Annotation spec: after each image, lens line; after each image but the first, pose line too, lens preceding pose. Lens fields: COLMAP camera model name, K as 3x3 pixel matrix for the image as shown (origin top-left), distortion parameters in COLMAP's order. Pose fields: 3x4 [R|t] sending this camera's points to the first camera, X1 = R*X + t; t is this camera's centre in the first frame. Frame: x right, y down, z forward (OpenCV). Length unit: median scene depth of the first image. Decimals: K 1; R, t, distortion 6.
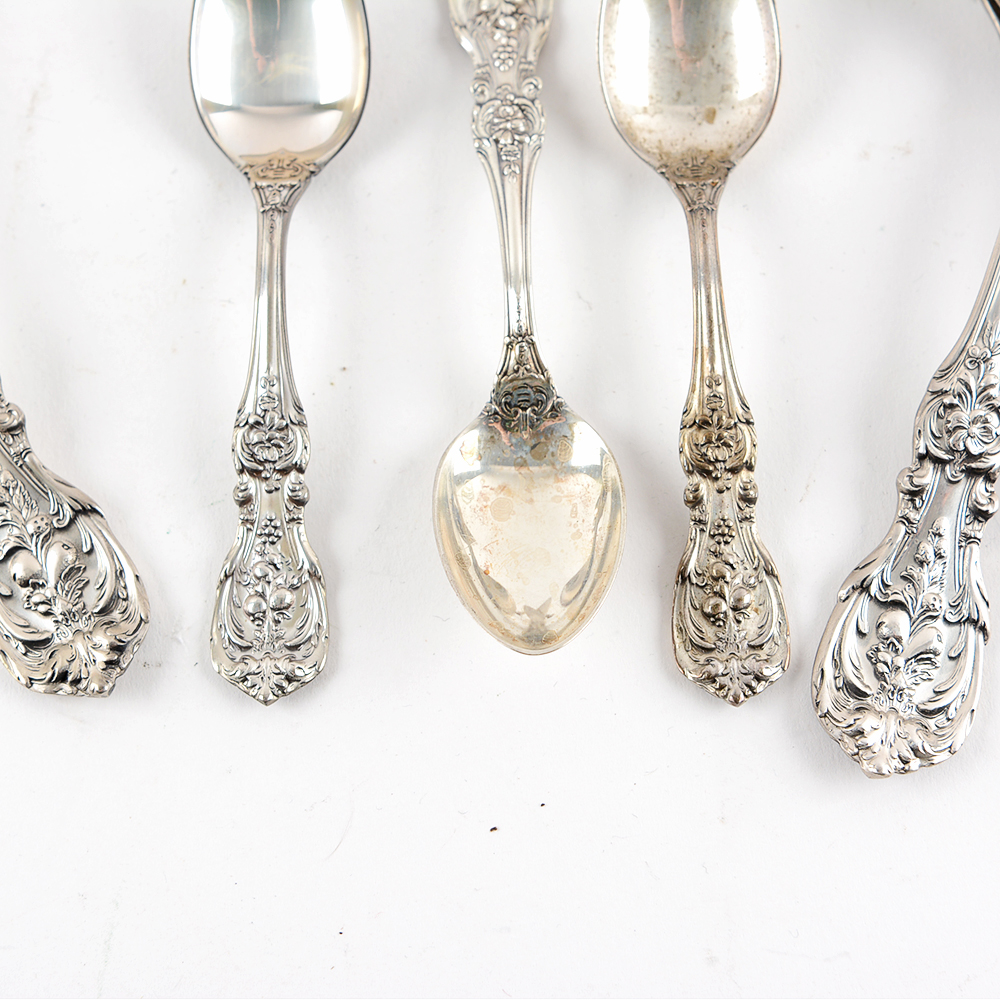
lens RADIAL K [[2159.6, 0, 500.0], [0, 2159.6, 500.0], [0, 0, 1]] dist [0.027461, 0.178046]
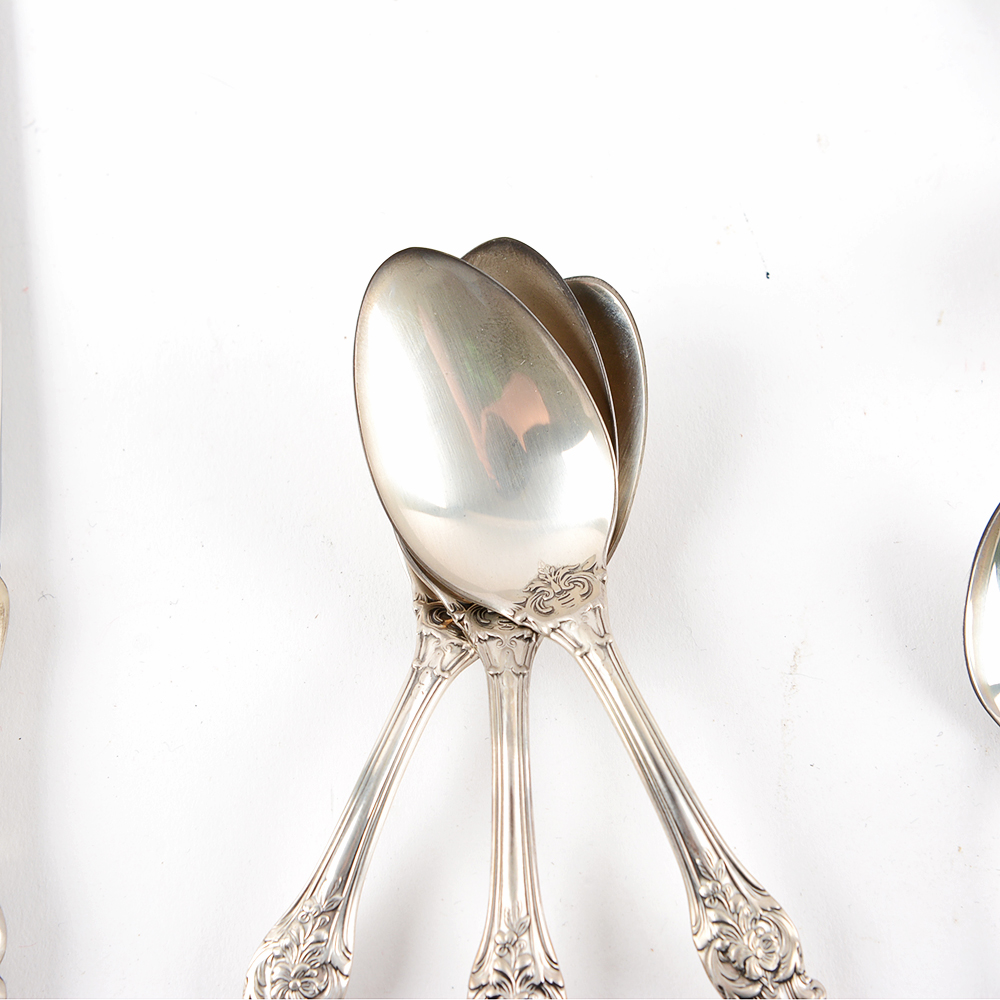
lens RADIAL K [[2159.6, 0, 500.0], [0, 2159.6, 500.0], [0, 0, 1]] dist [0.027461, 0.178046]
pose [[0.999661, 0.024916, 0.007506, -0.374394], [-0.024179, 0.996007, -0.085936, -0.172309], [-0.009617, 0.085726, 0.996272, -0.020557]]
